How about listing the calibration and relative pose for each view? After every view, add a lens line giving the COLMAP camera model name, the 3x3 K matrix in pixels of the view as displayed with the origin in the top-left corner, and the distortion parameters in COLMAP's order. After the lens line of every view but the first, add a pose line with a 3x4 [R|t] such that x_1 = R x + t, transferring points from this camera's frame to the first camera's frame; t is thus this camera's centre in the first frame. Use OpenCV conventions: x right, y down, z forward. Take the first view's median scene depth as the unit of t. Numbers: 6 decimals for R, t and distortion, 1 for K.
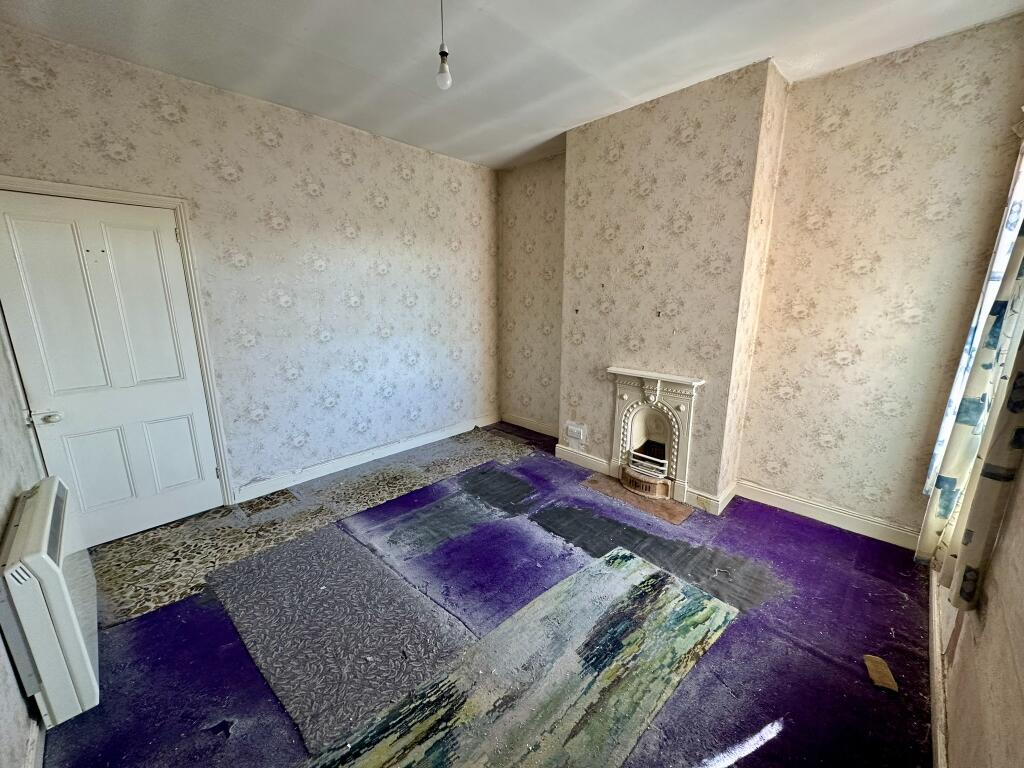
lens RADIAL K [[405.7, 0, 510.9], [0, 405.7, 383.0], [0, 0, 1]] dist [-0.000368, -0.000057]
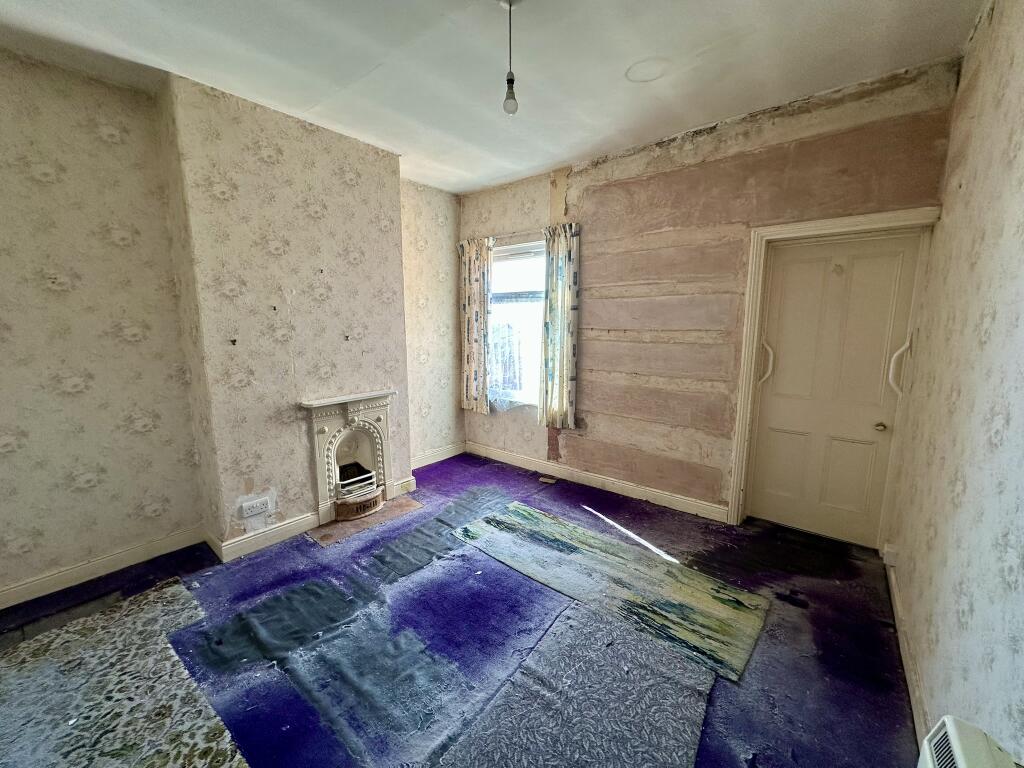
lens RADIAL K [[405.7, 0, 510.9], [0, 405.7, 383.0], [0, 0, 1]] dist [-0.000368, -0.000057]
pose [[-0.102731, -0.149886, 0.983352, -0.731530], [0.214581, 0.961966, 0.169044, -0.149716], [-0.971288, 0.228375, -0.066661, 0.712898]]
